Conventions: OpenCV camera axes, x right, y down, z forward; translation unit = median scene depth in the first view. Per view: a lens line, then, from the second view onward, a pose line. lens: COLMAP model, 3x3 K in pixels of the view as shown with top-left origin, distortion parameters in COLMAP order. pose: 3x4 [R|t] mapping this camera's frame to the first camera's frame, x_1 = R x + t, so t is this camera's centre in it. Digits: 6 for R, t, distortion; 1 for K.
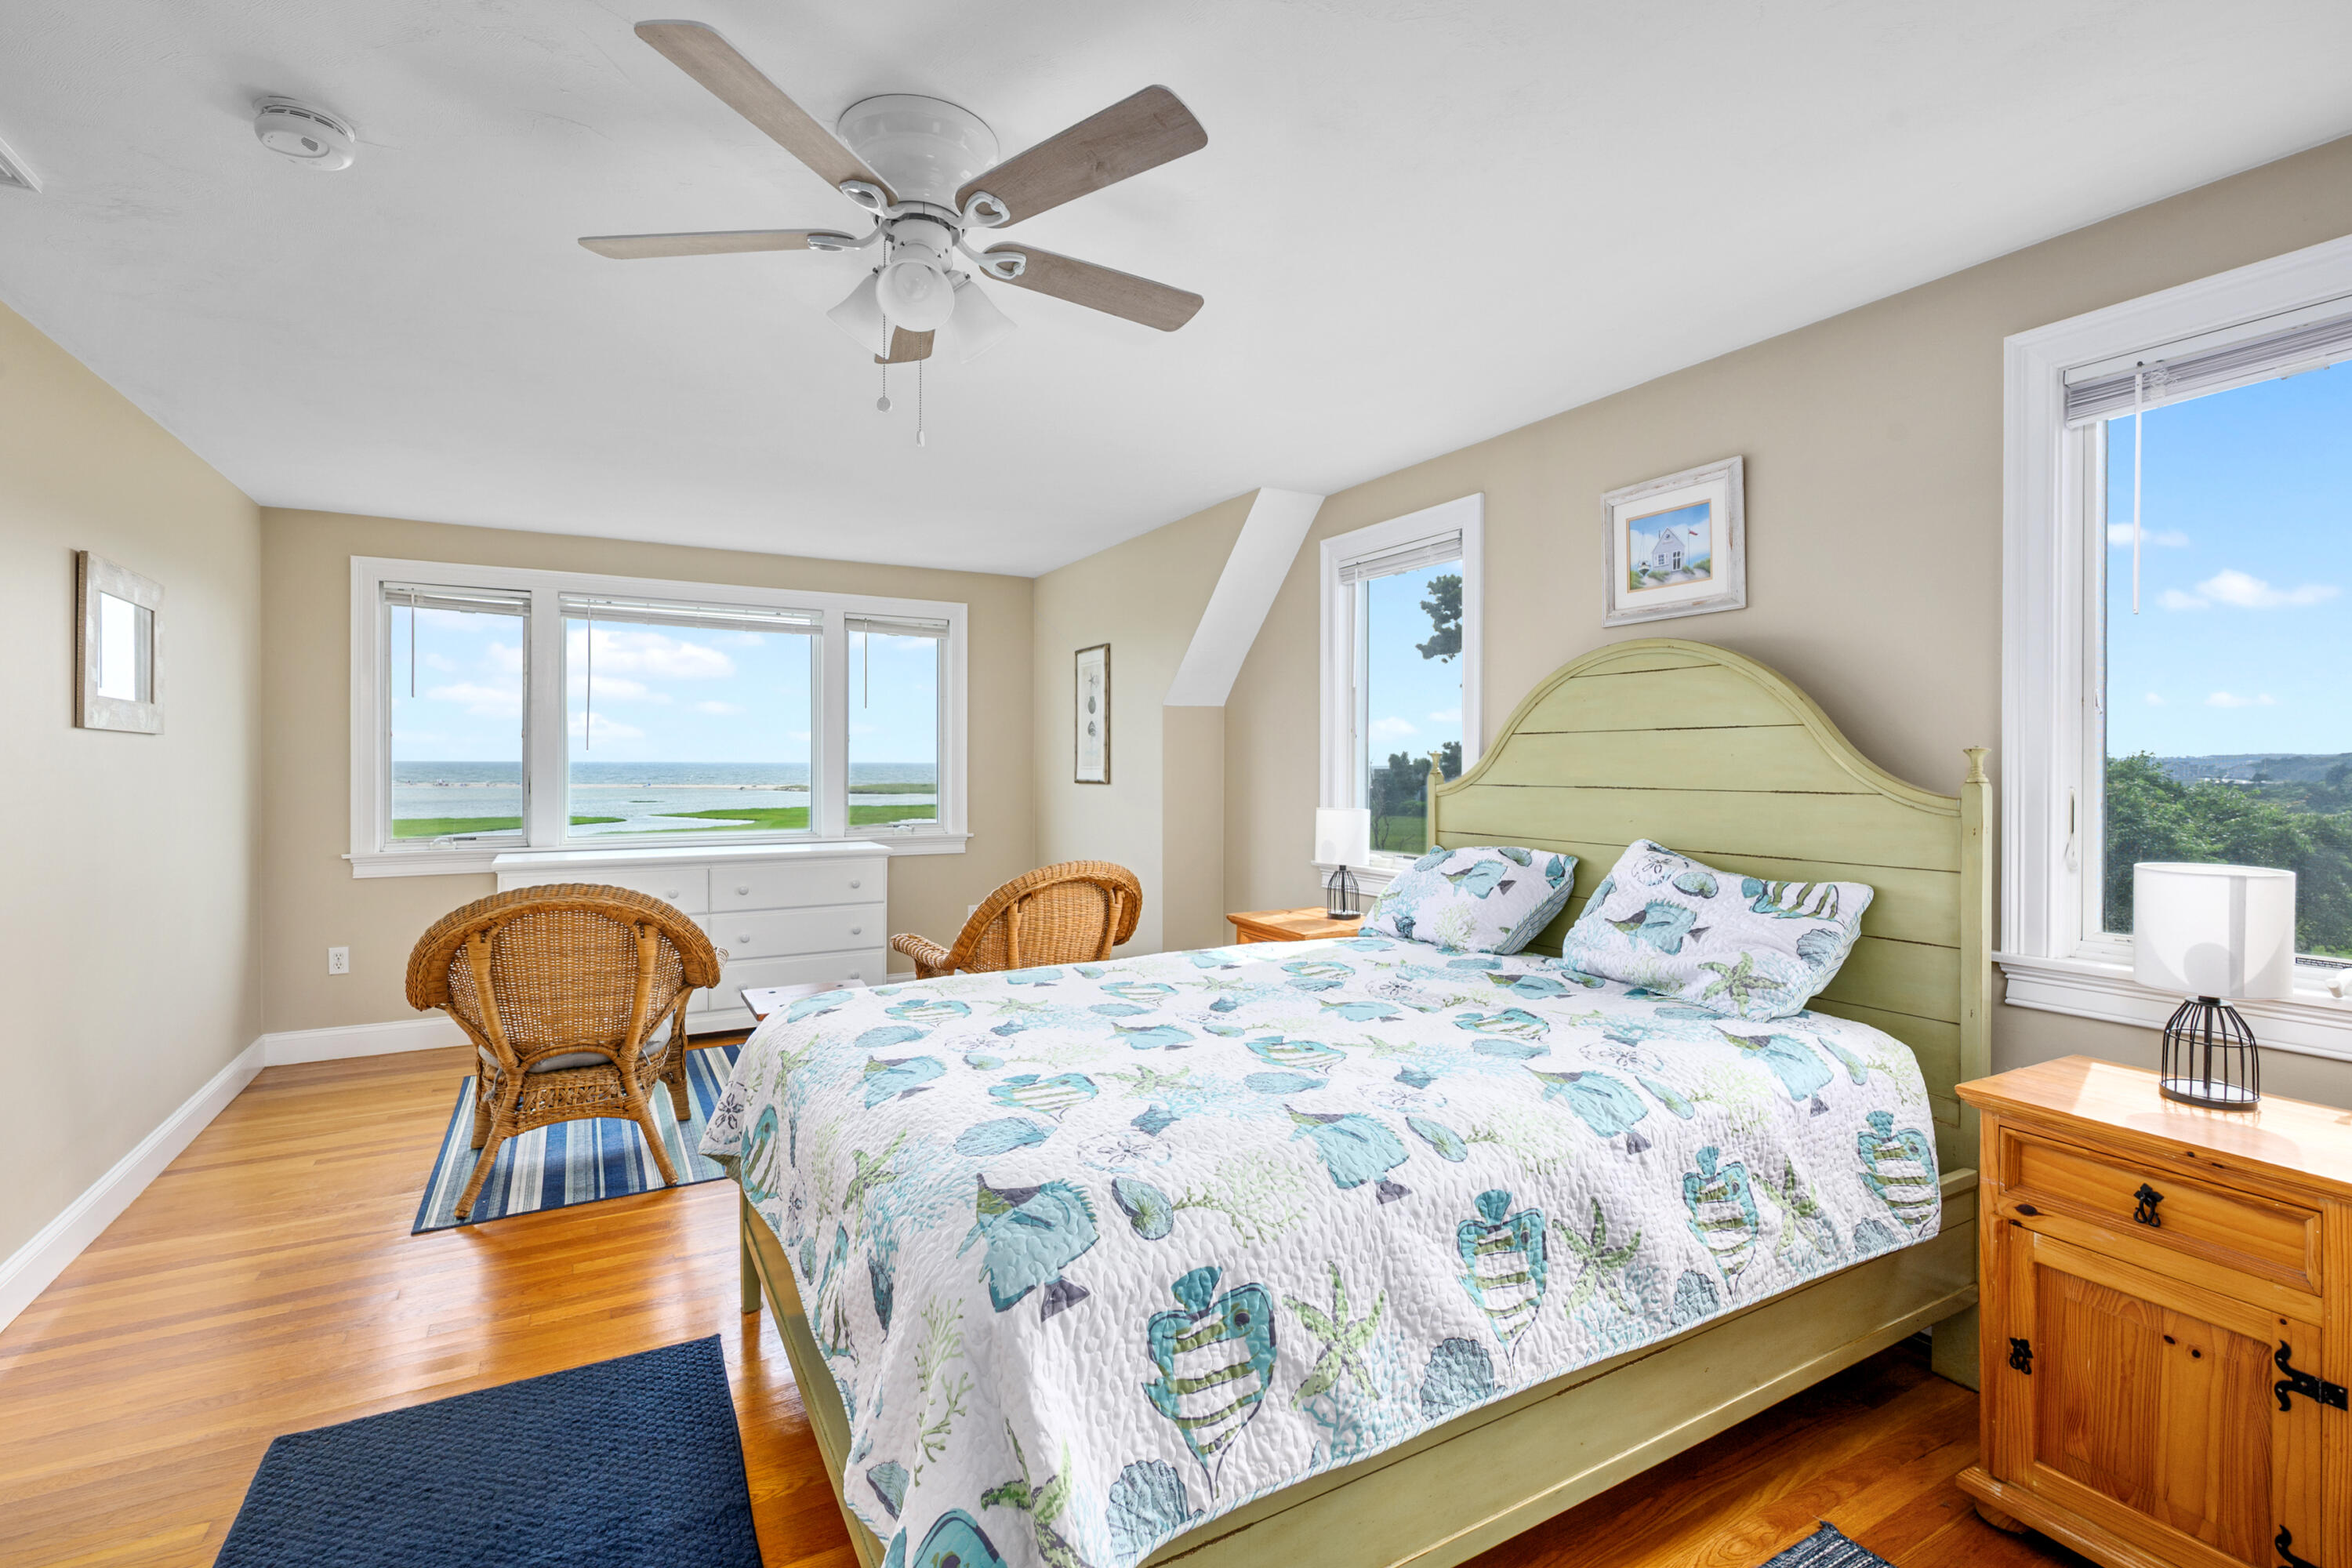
lens RADIAL K [[1061.6, 0, 1178.6], [0, 1061.6, 766.7], [0, 0, 1]] dist [-0.001084, -0.000231]
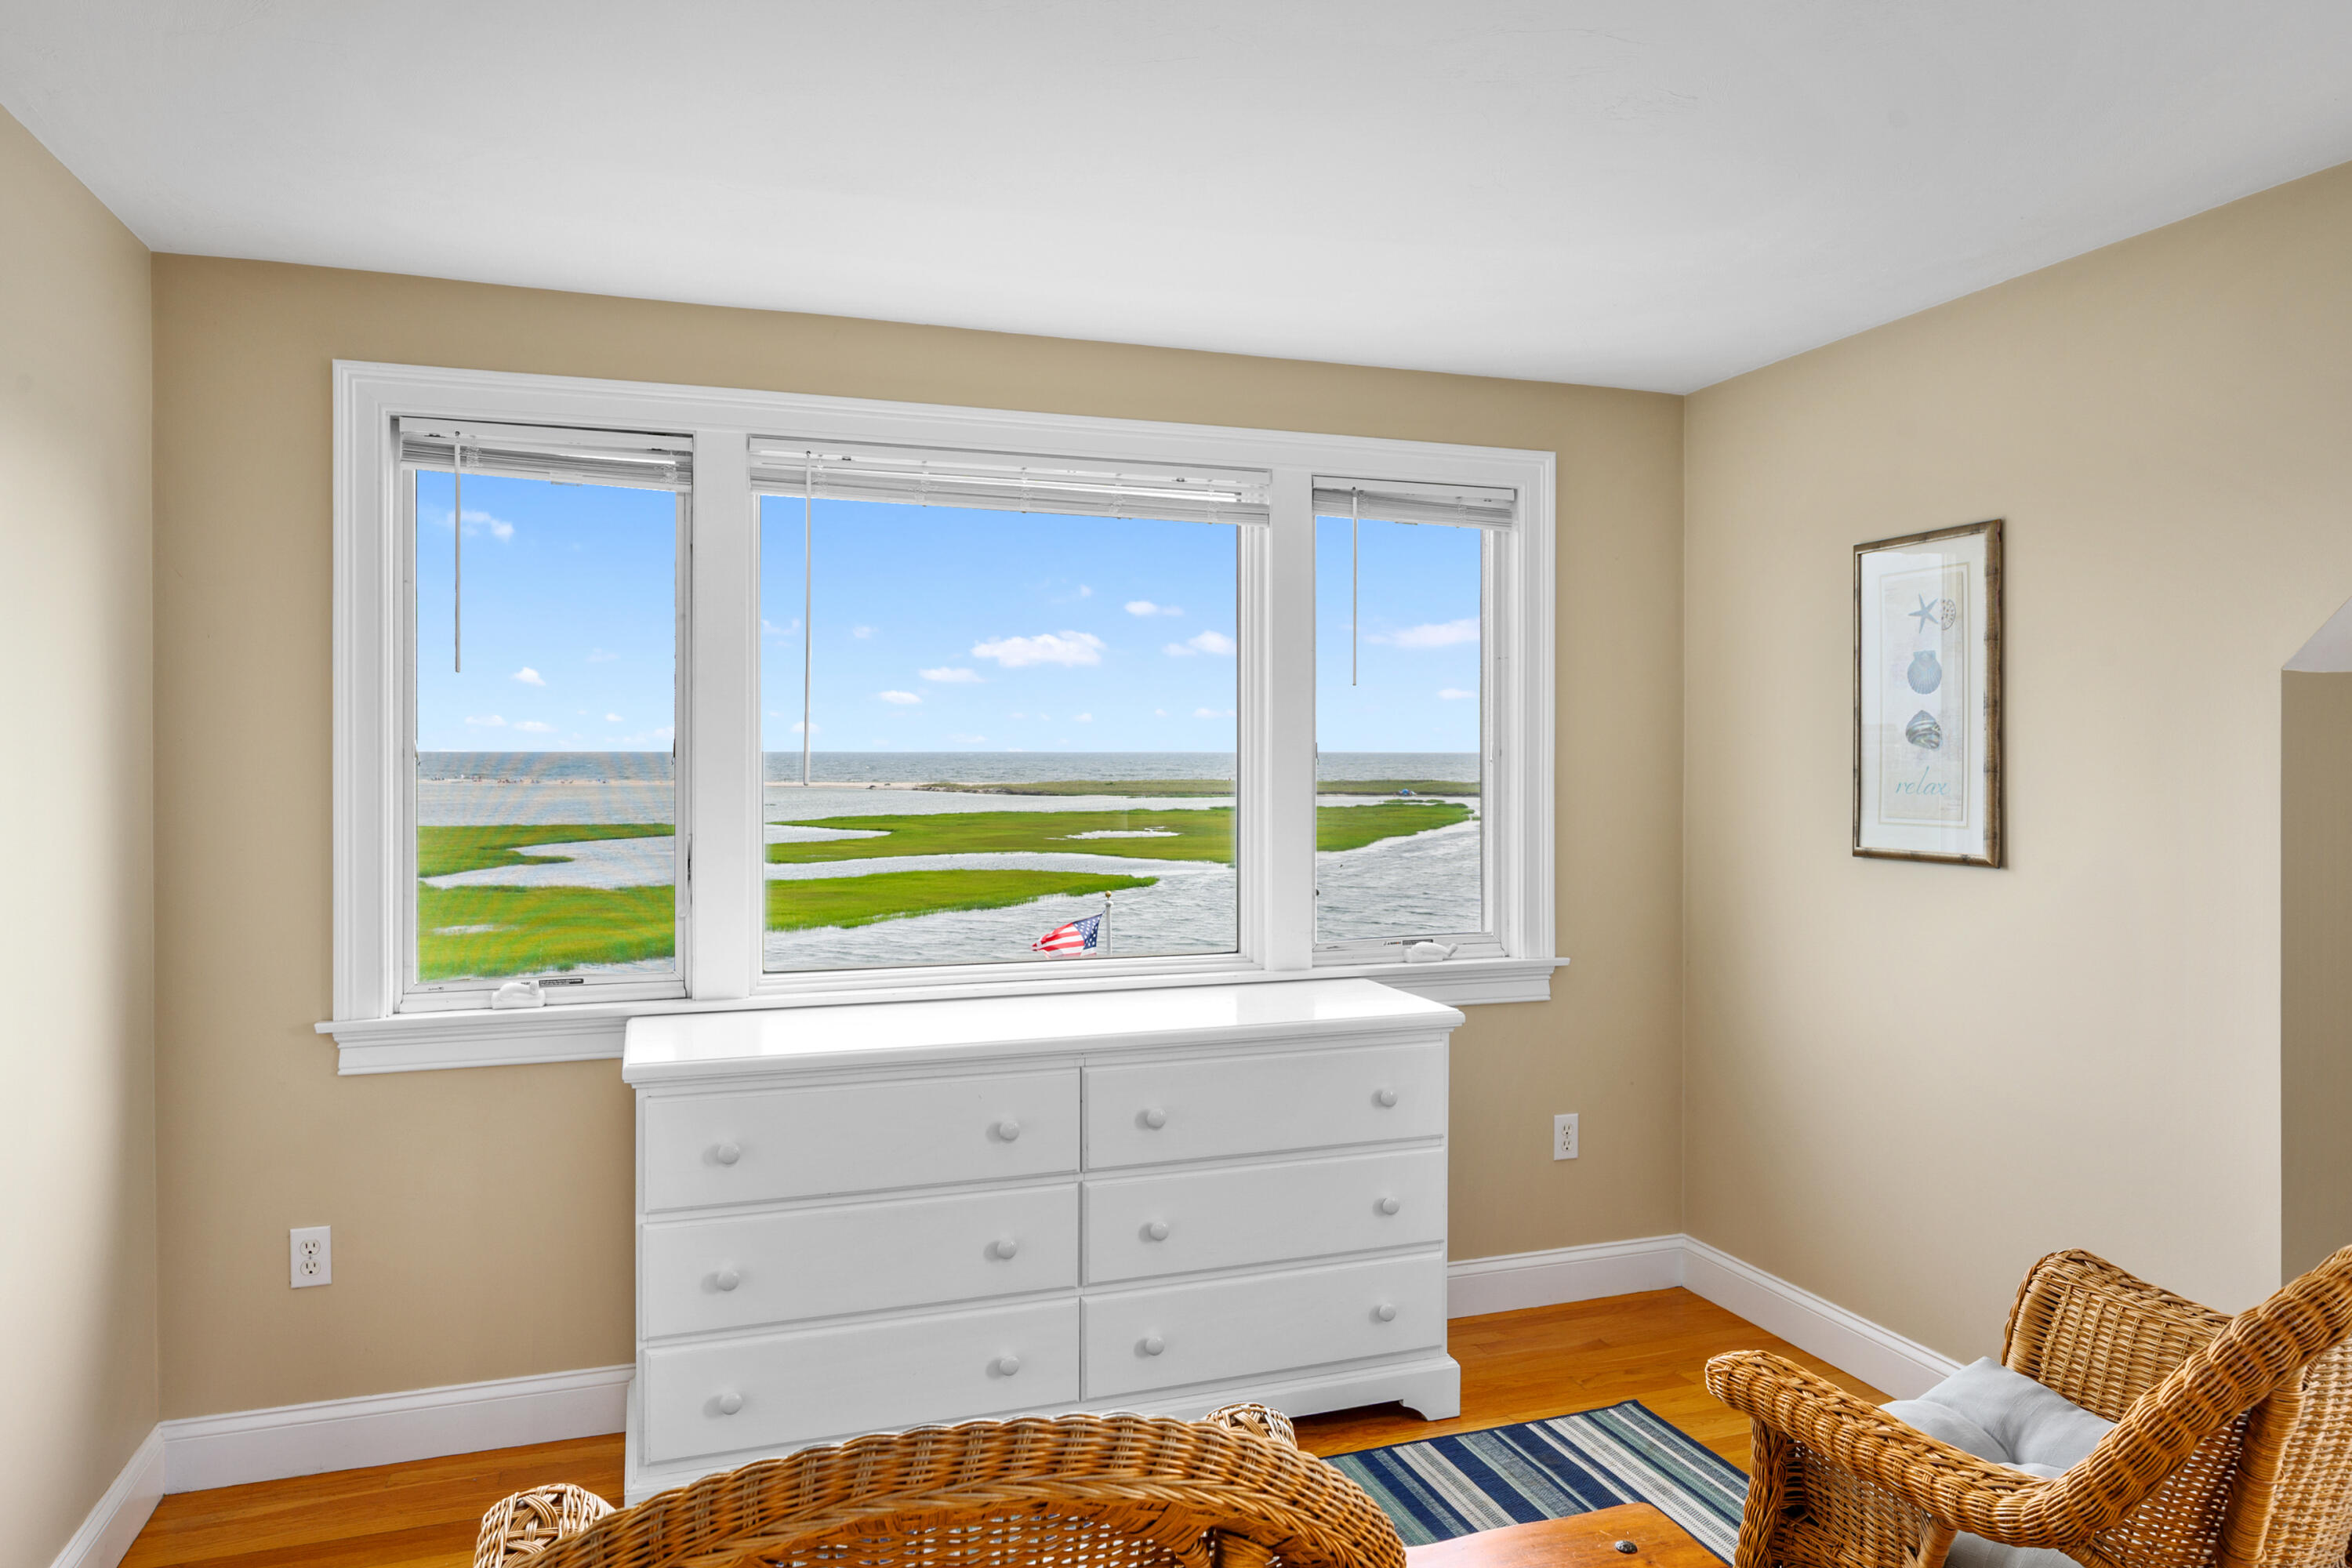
lens RADIAL K [[1490.8, 0, 1175.1], [0, 1490.8, 760.1], [0, 0, 1]] dist [0.004760, 0.002809]
pose [[0.982613, 0.000558, -0.185666, -0.310003], [-0.000018, 0.999996, 0.002908, -0.030481], [0.185666, -0.002855, 0.982609, 0.440600]]
